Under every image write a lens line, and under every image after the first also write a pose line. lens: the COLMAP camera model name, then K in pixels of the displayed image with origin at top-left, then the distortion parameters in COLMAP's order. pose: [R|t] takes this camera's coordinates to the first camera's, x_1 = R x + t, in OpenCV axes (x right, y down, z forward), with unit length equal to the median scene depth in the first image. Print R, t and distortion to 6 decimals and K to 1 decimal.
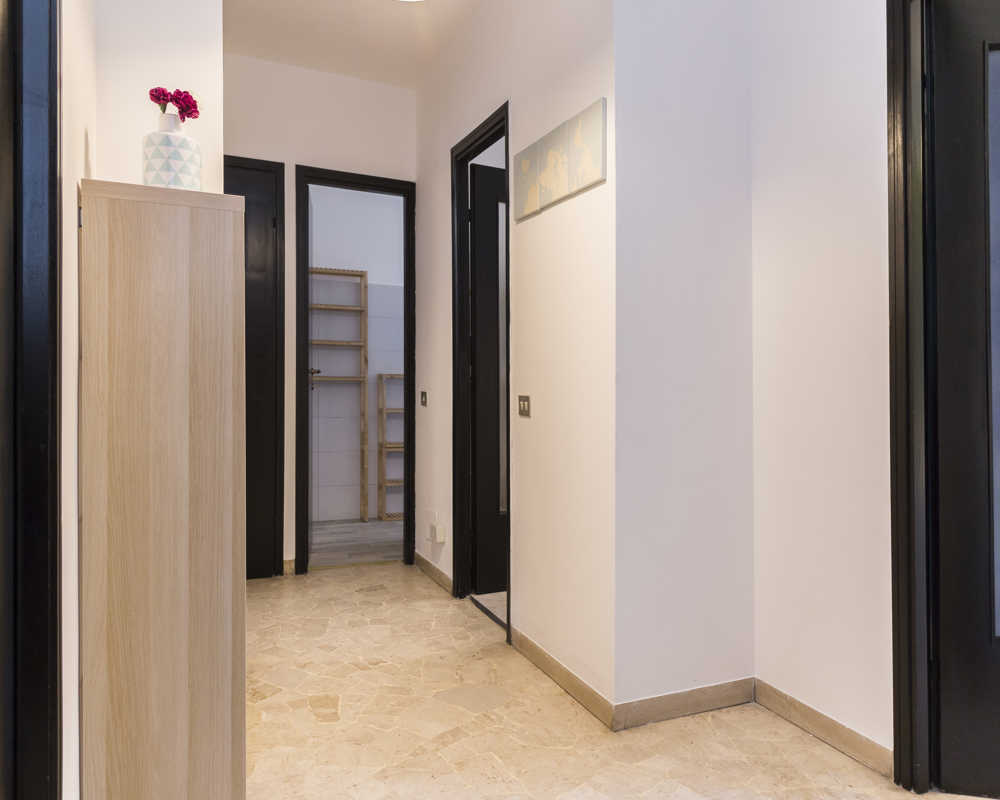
lens RADIAL K [[686.0, 0, 506.2], [0, 686.0, 376.8], [0, 0, 1]] dist [0.011644, -0.025468]
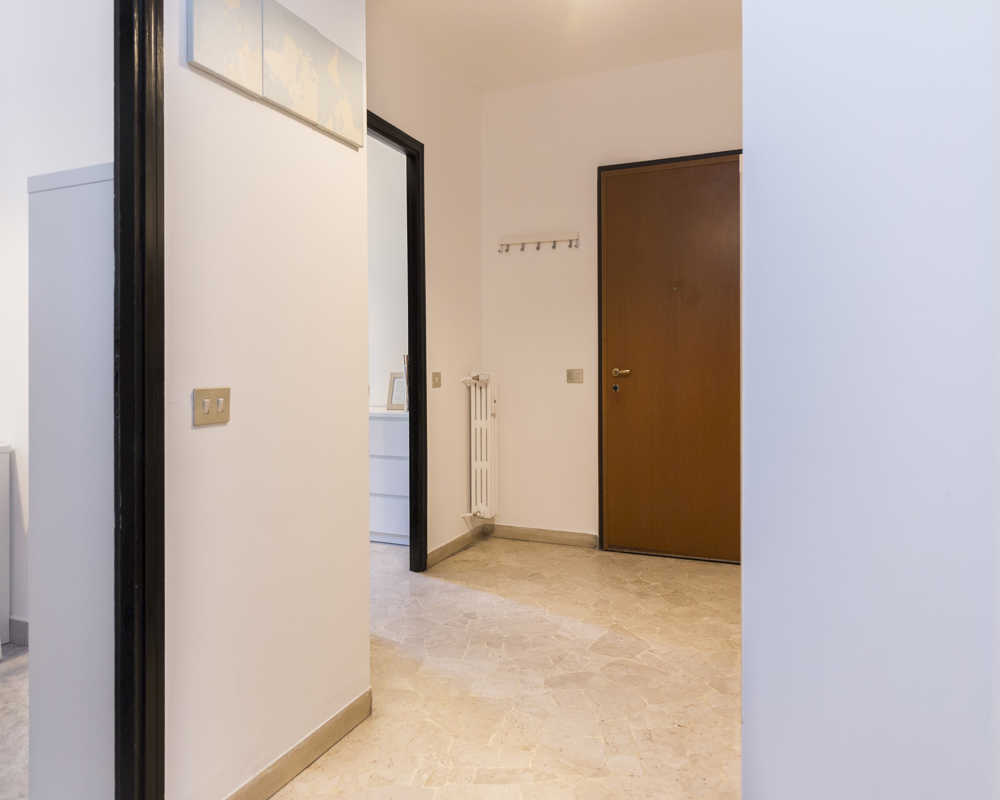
lens RADIAL K [[686.0, 0, 506.2], [0, 686.0, 376.8], [0, 0, 1]] dist [0.011644, -0.025468]
pose [[-0.669498, -0.048241, 0.741246, -0.550102], [-0.013842, 0.998526, 0.052484, -0.012299], [-0.742685, 0.024878, -0.669178, 1.223908]]
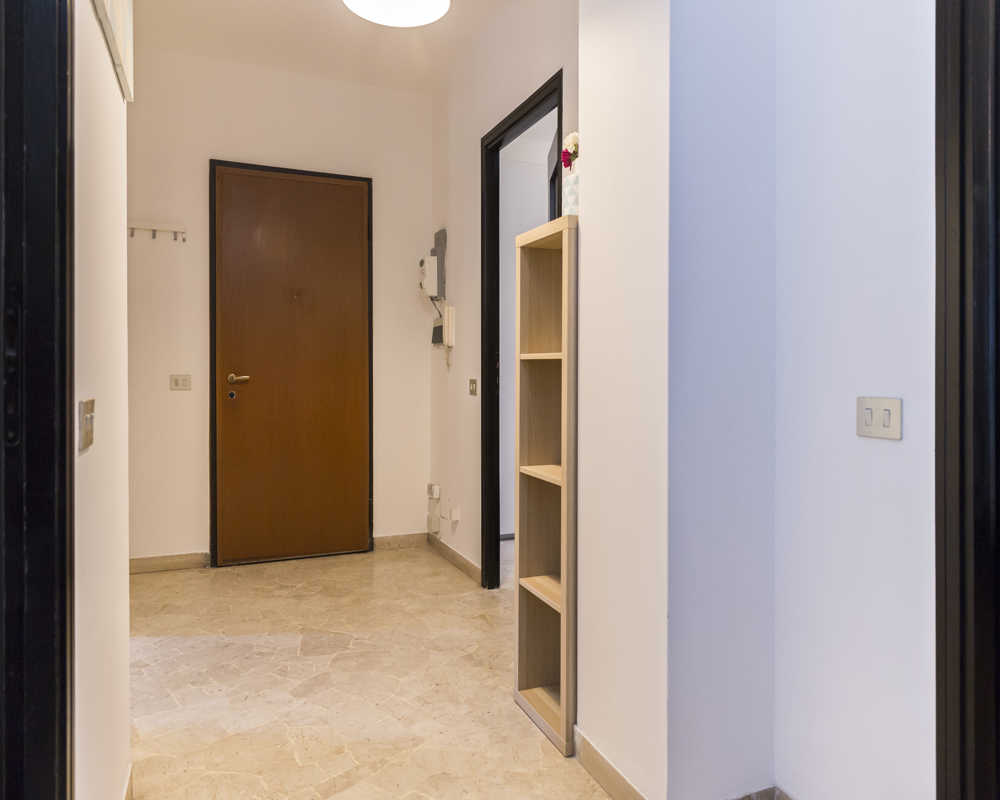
lens RADIAL K [[686.0, 0, 506.2], [0, 686.0, 376.8], [0, 0, 1]] dist [0.011644, -0.025468]
pose [[-0.998753, -0.043026, 0.025334, -0.227714], [-0.042499, 0.998876, 0.020989, -0.004311], [-0.026208, 0.019886, -0.999459, 1.448989]]
